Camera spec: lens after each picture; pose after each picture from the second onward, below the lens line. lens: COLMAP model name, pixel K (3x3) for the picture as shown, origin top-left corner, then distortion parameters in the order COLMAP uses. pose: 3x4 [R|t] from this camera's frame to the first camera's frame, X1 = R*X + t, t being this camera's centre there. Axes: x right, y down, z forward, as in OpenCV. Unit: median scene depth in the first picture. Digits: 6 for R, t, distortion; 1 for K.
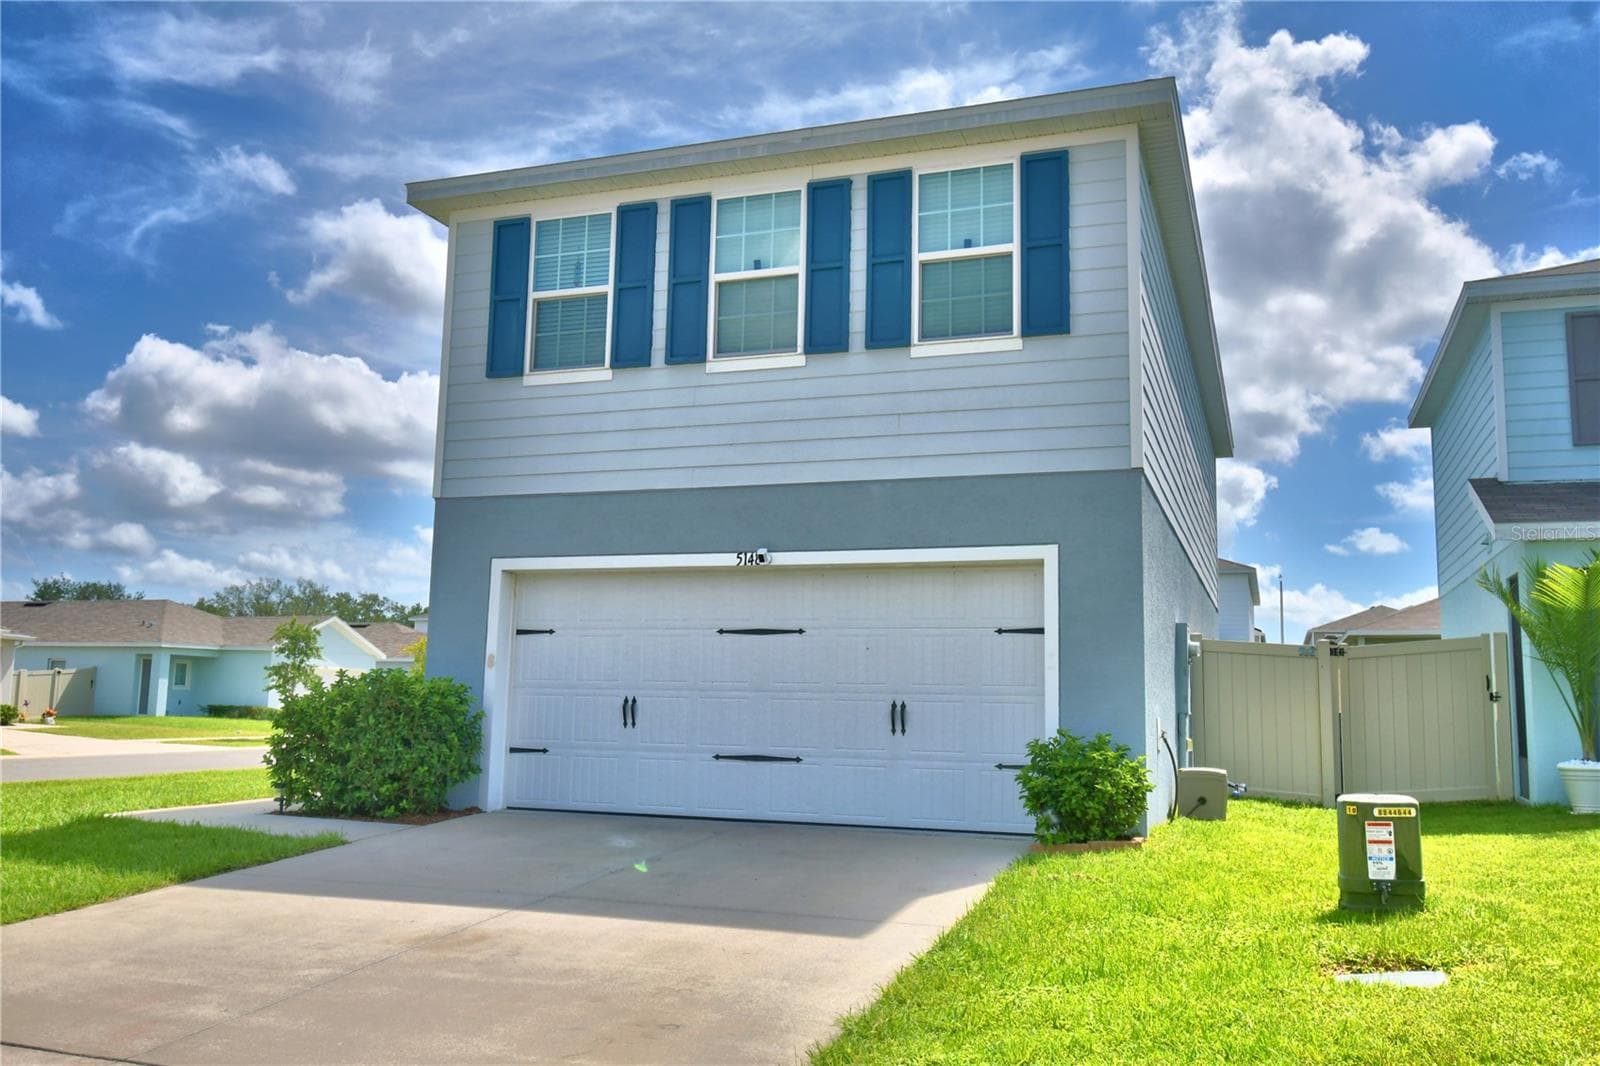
lens RADIAL K [[1394.4, 0, 780.5], [0, 1394.4, 500.9], [0, 0, 1]] dist [-0.028473, 0.009865]
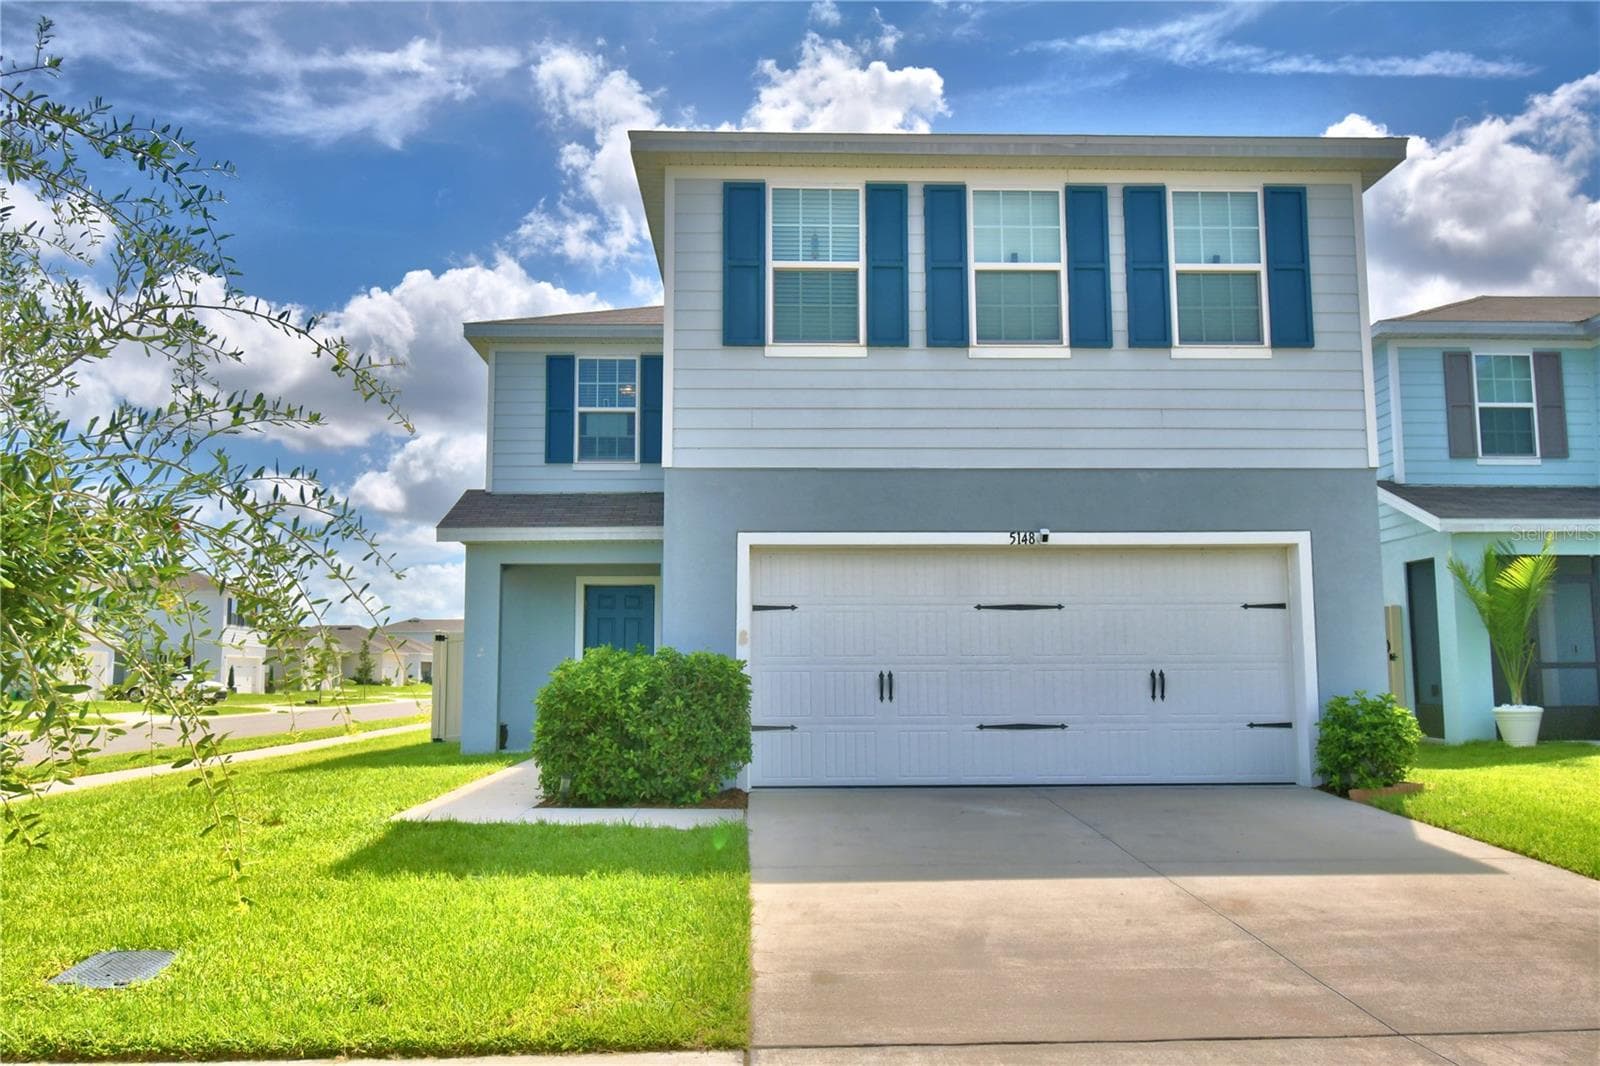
lens RADIAL K [[1337.2, 0, 773.5], [0, 1337.2, 507.9], [0, 0, 1]] dist [-0.030844, -0.002822]
pose [[0.924243, 0.025498, 0.380951, -0.574005], [-0.034677, 0.999250, 0.017249, 0.007727], [-0.380226, -0.029152, 0.924434, 0.138630]]
